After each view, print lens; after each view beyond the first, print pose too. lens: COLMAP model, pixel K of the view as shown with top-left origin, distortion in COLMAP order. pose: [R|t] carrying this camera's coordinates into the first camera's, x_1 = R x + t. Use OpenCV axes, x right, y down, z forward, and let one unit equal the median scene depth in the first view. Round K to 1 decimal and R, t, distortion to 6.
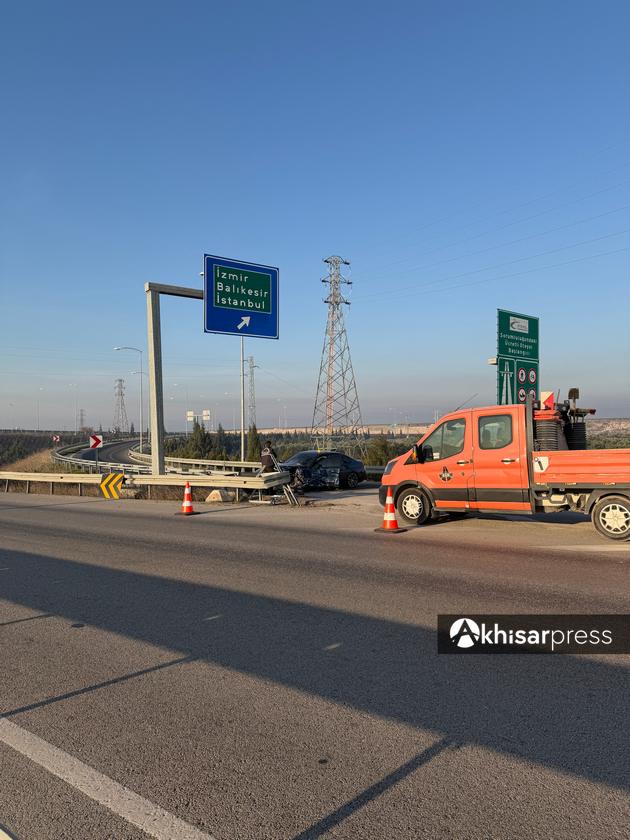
lens RADIAL K [[586.2, 0, 314.8], [0, 586.2, 412.6], [0, 0, 1]] dist [0.075414, -0.103278]
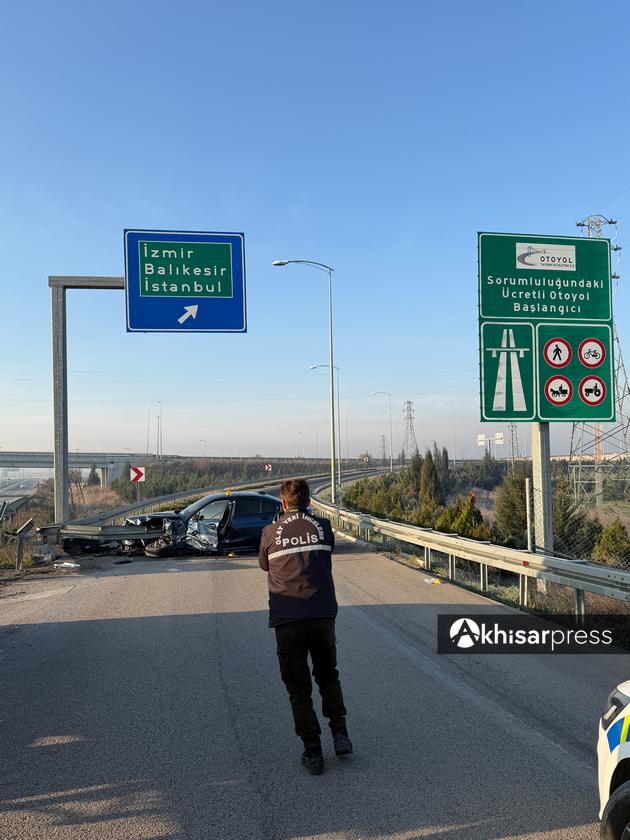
lens RADIAL K [[664.5, 0, 315.0], [0, 664.5, 412.7], [0, 0, 1]] dist [0.097318, -0.030963]
pose [[0.872597, -0.042248, -0.486611, 0.429737], [0.025152, 0.998817, -0.041616, 0.008392], [0.487794, 0.024075, 0.872627, 0.366470]]
